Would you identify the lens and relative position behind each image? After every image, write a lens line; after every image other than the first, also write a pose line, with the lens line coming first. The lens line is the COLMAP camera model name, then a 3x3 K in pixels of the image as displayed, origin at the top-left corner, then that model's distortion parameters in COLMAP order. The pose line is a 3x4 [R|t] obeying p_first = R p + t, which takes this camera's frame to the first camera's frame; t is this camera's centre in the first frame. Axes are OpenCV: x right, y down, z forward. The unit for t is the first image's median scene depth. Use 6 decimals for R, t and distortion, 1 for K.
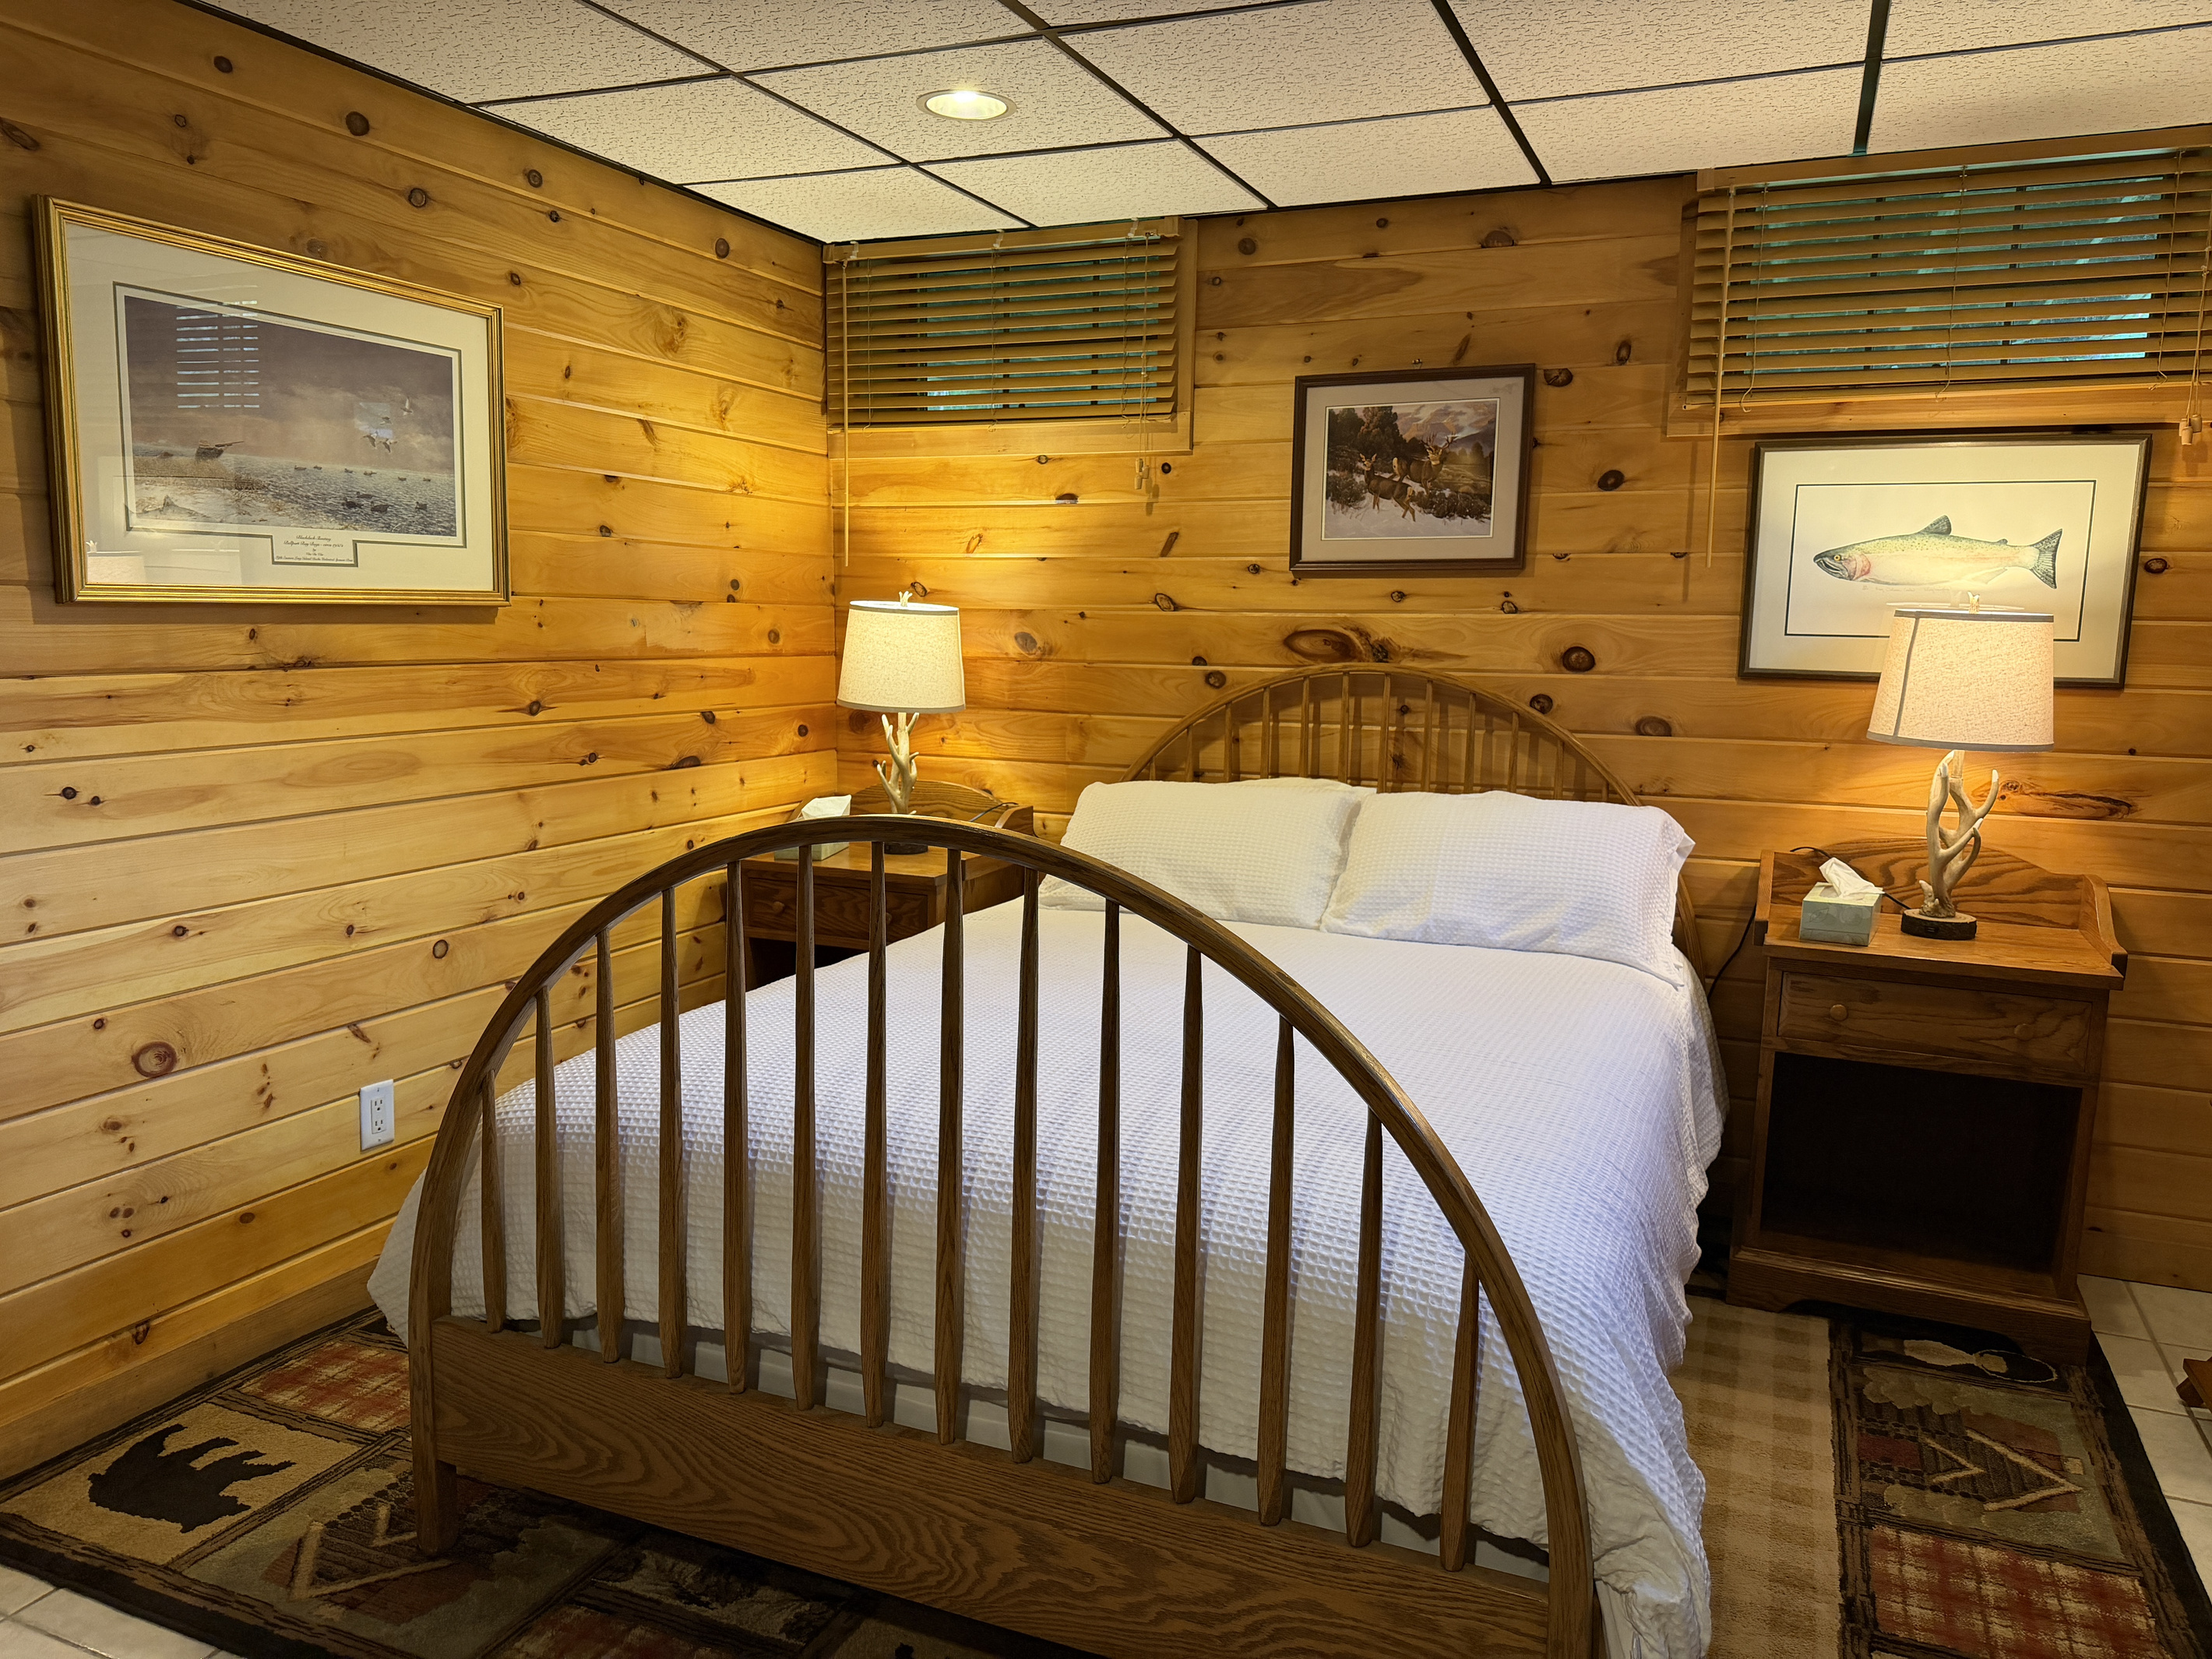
lens RADIAL K [[1555.3, 0, 1106.7], [0, 1555.3, 838.5], [0, 0, 1]] dist [0.097021, -0.131925]
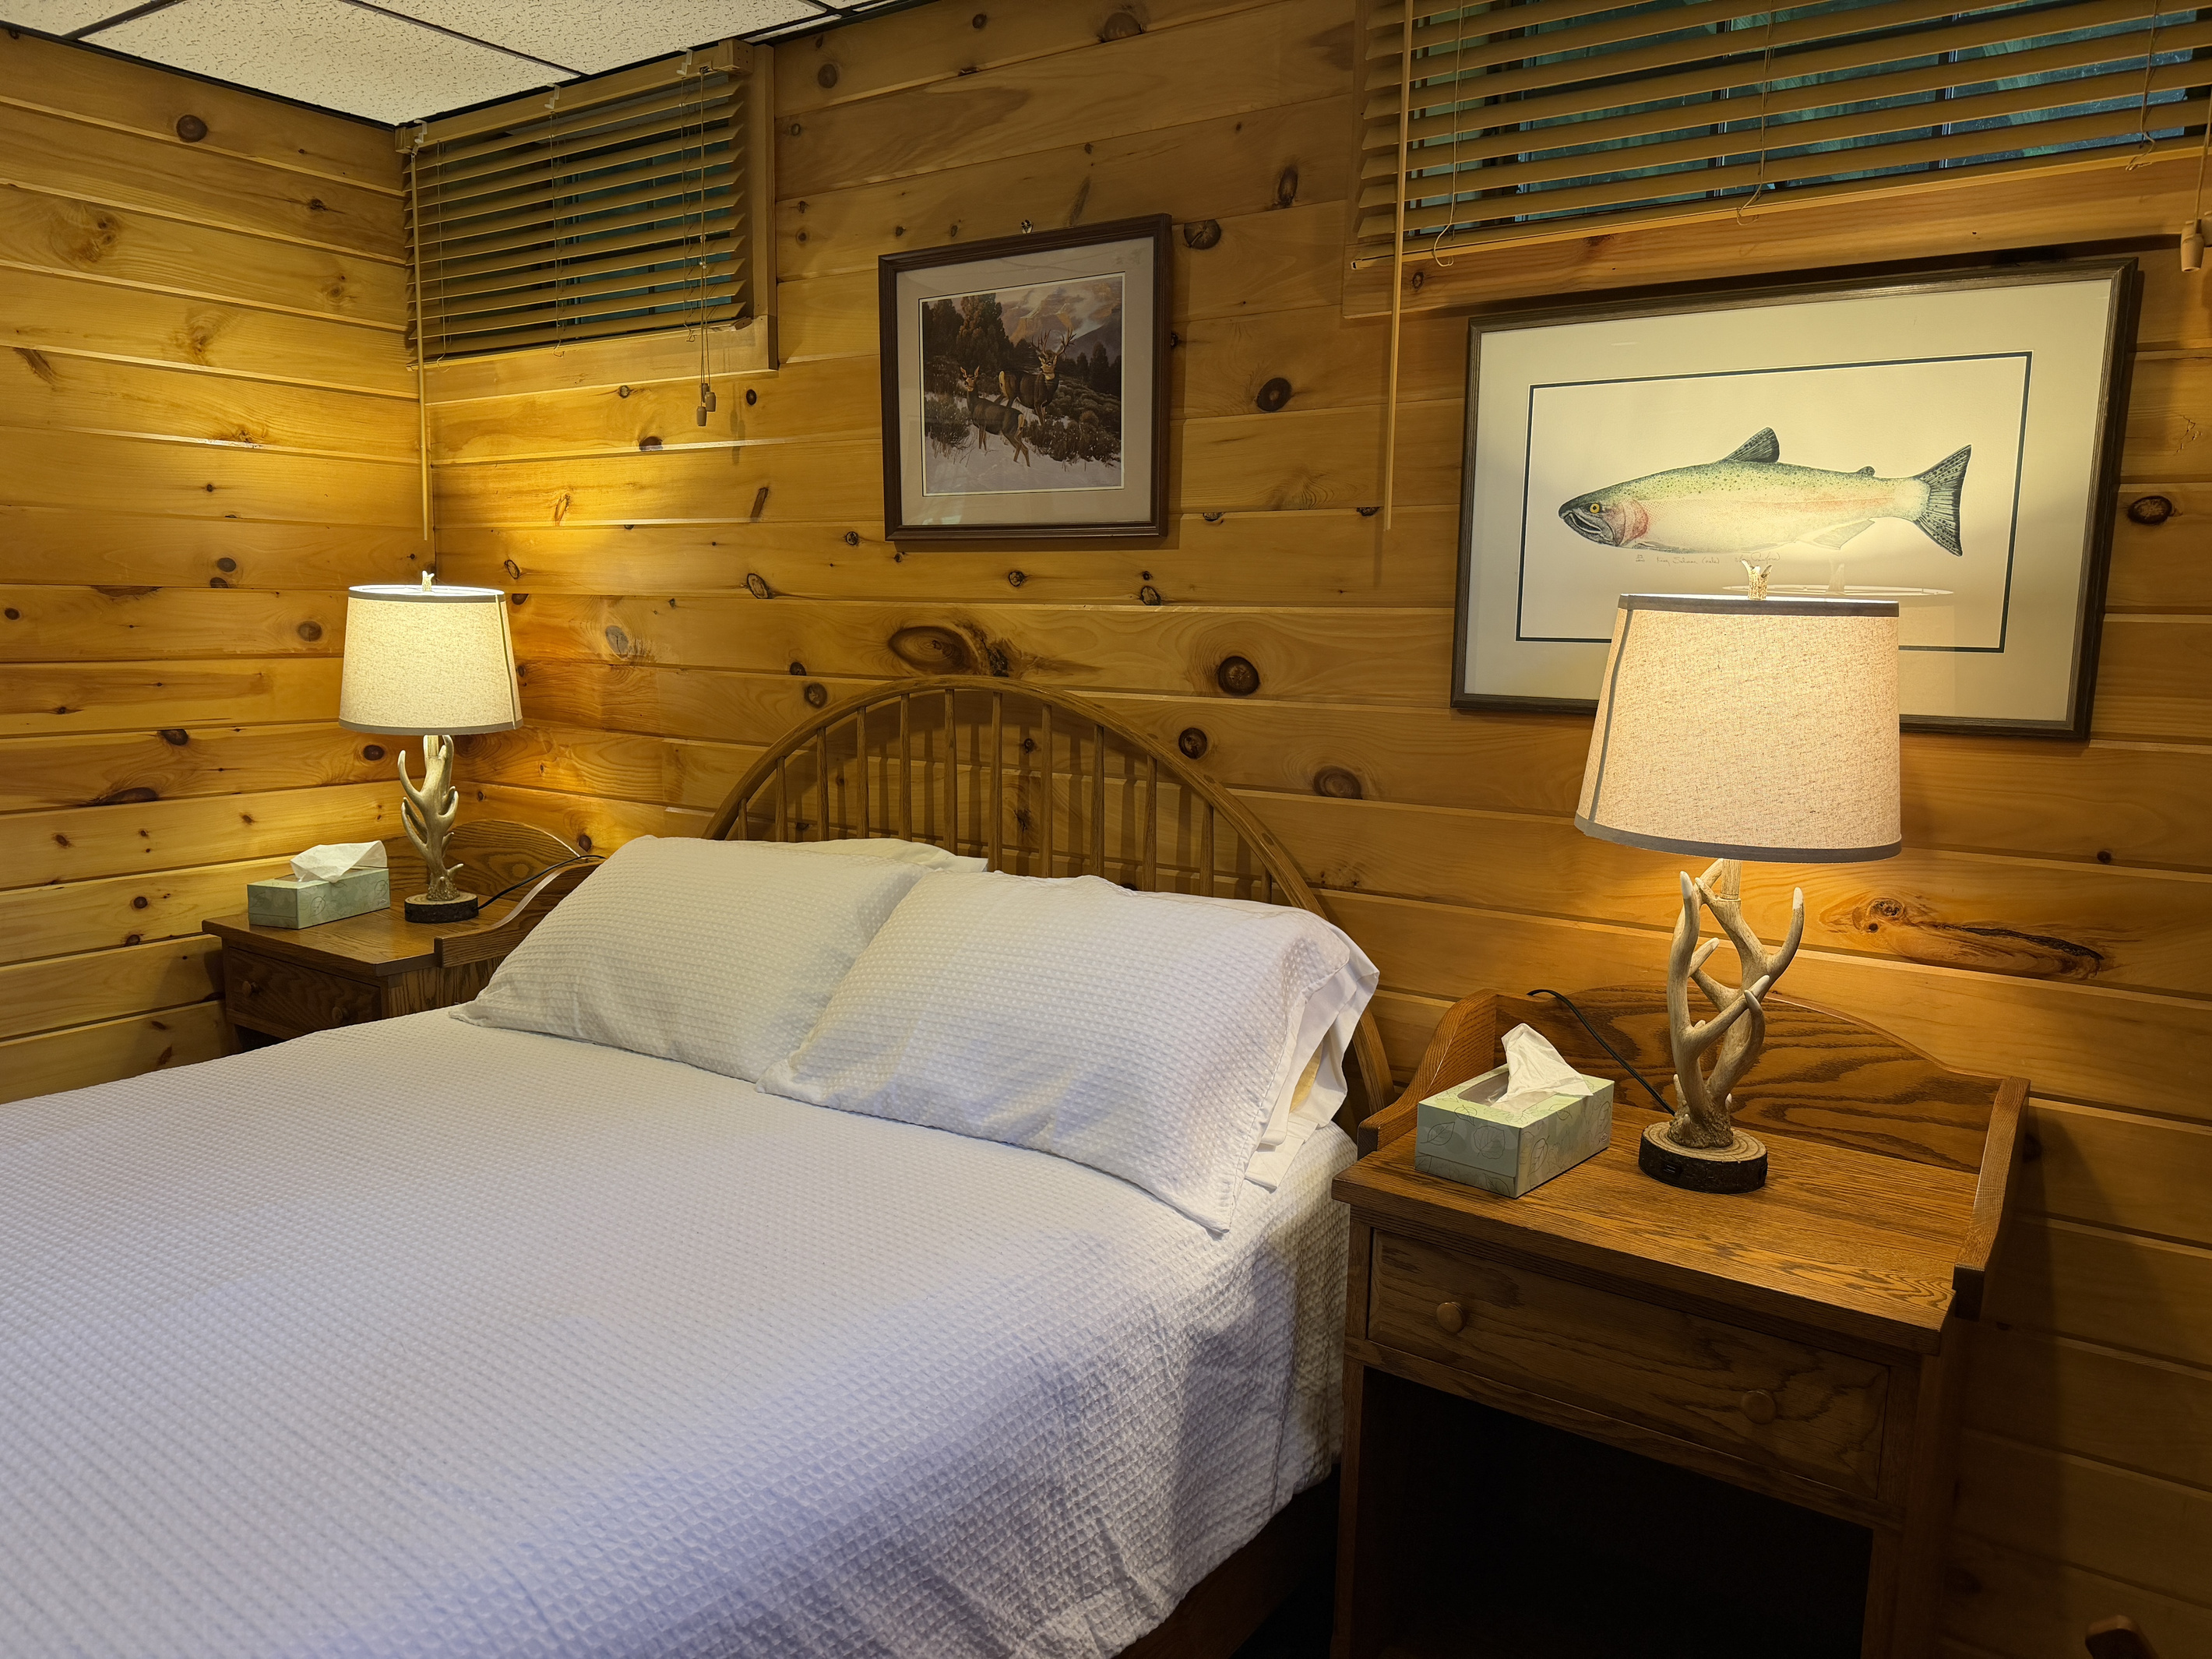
lens RADIAL K [[1550.7, 0, 1106.0], [0, 1550.7, 829.5], [0, 0, 1]] dist [0.122241, -0.180261]
pose [[0.977935, 0.027601, -0.207080, 0.374646], [-0.027772, 0.999612, 0.002077, -0.049092], [0.207057, 0.003720, 0.978322, 0.354231]]
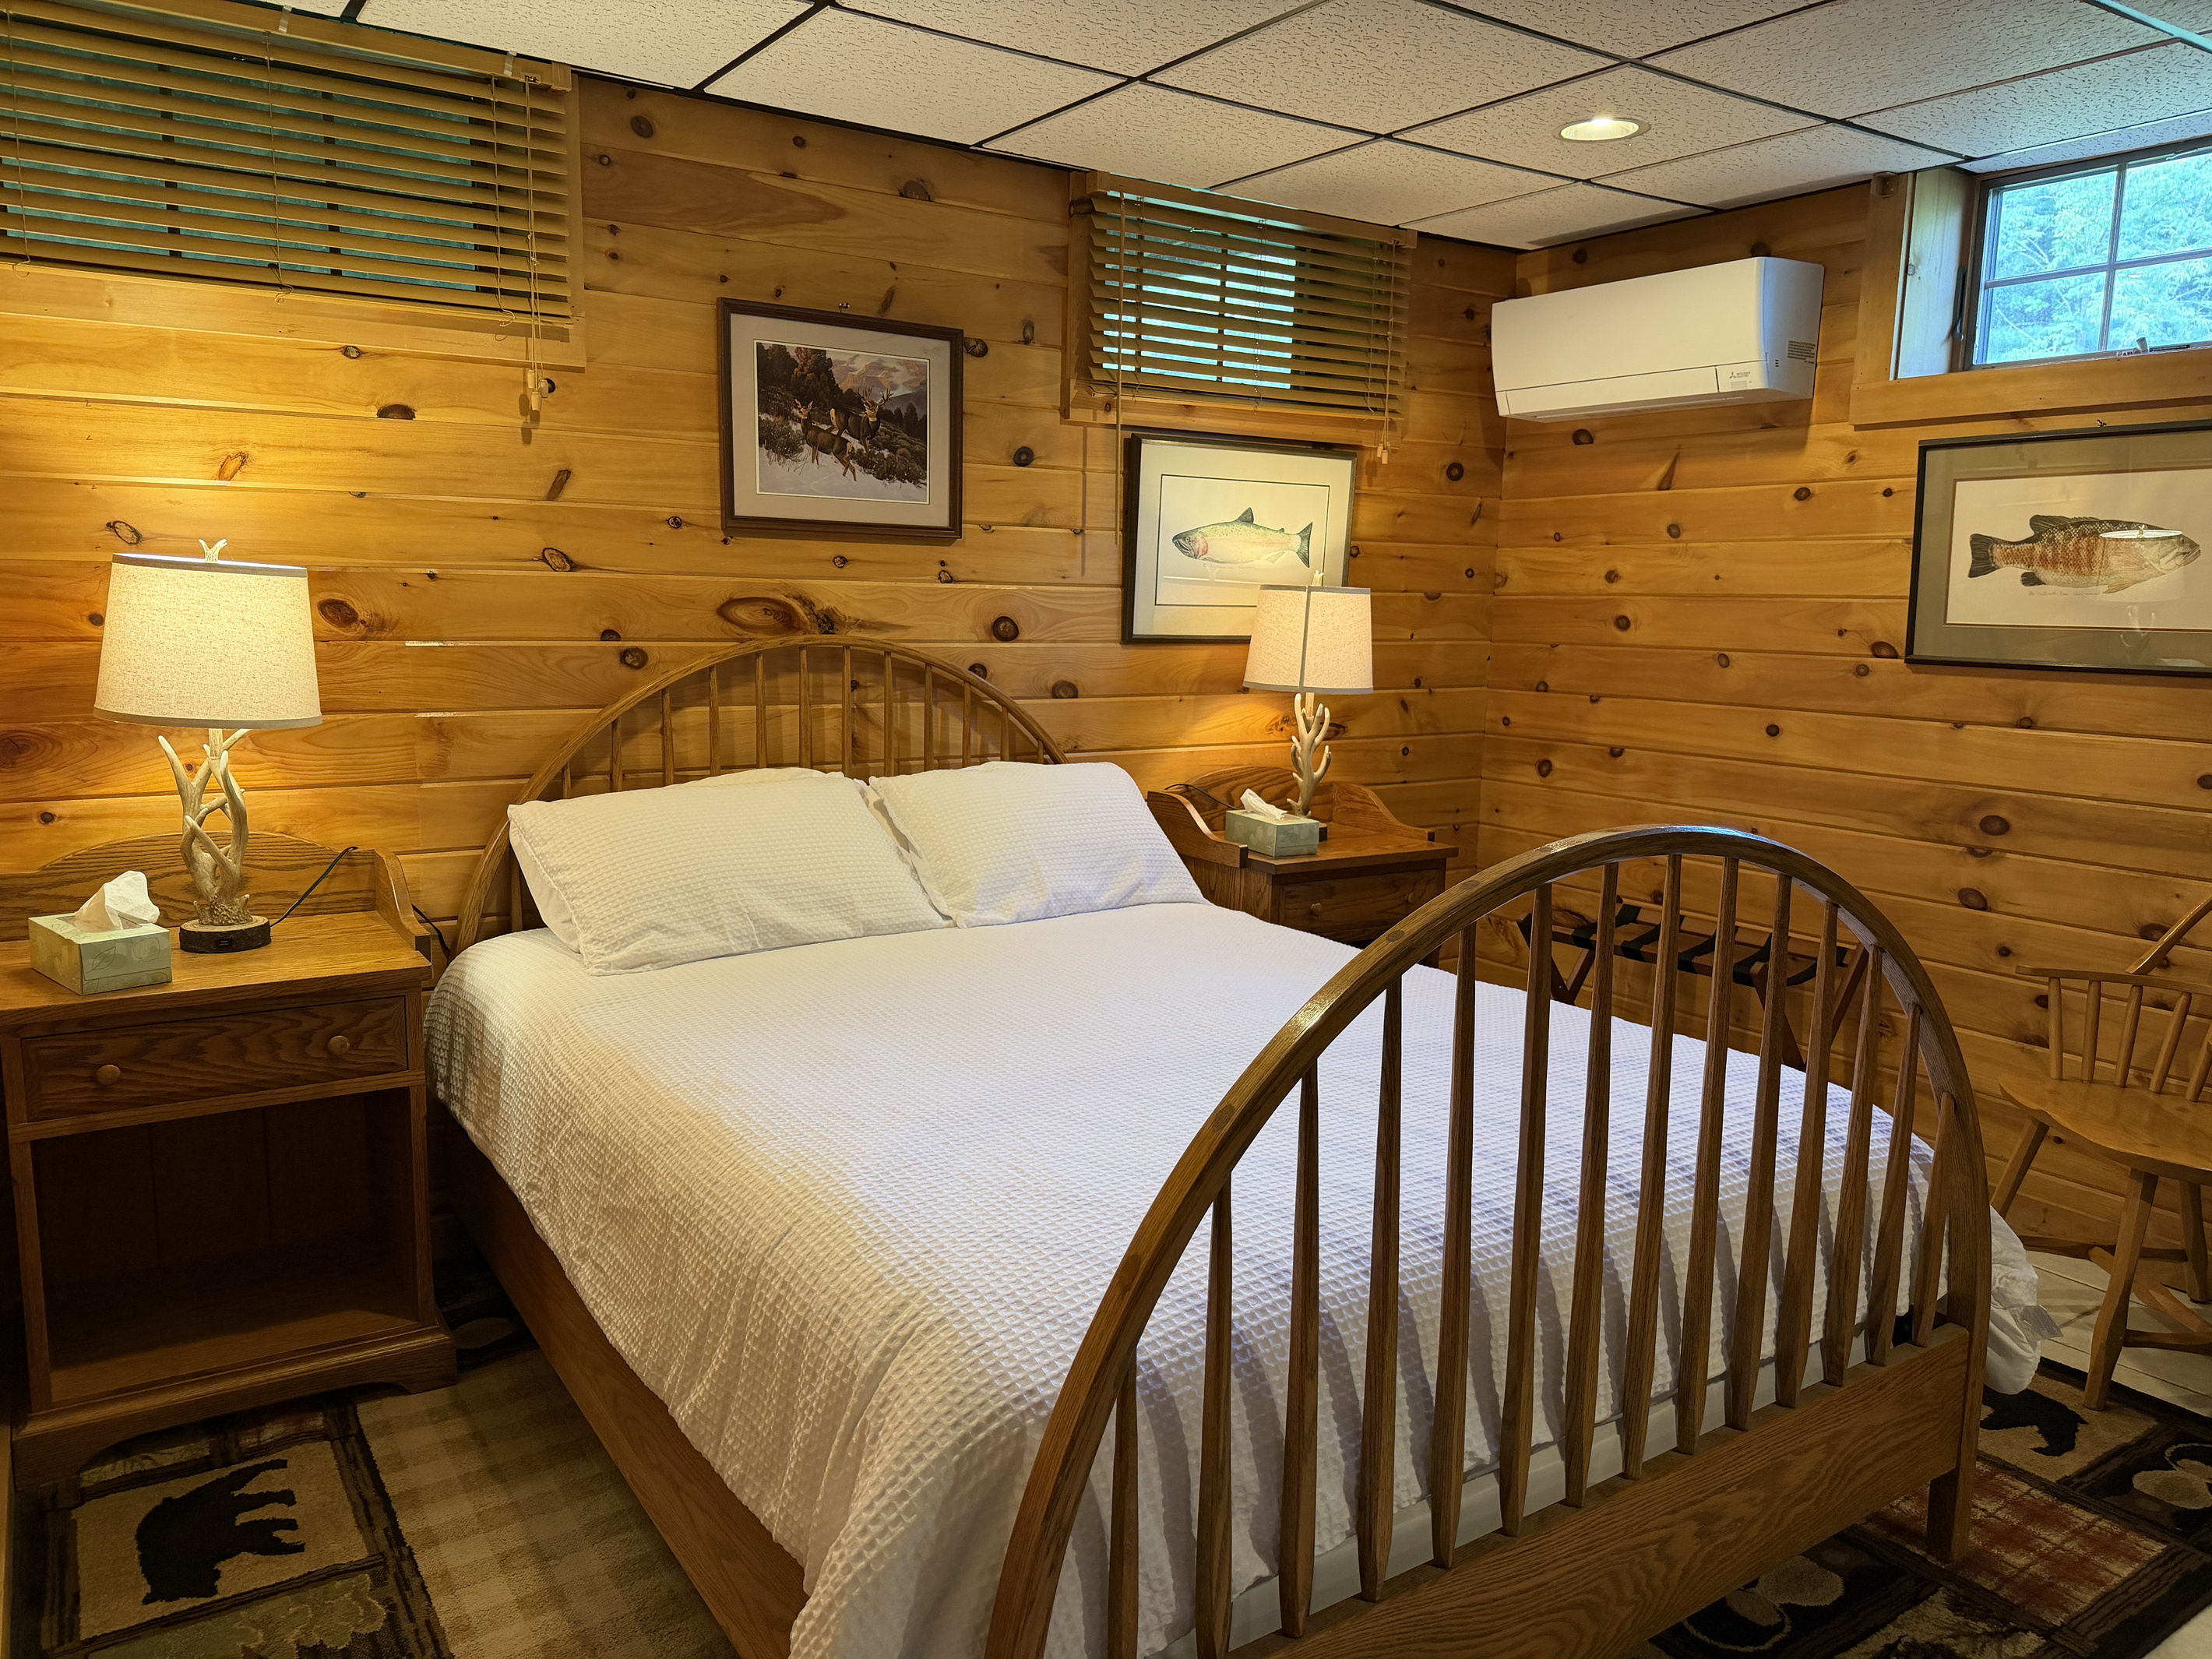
lens RADIAL K [[1609.4, 0, 1181.2], [0, 1609.4, 827.9], [0, 0, 1]] dist [0.118171, -0.144888]
pose [[0.518236, -0.128222, 0.845571, -0.544790], [0.106701, 0.990666, 0.084829, -0.060602], [-0.848556, 0.046262, 0.527080, 0.342922]]
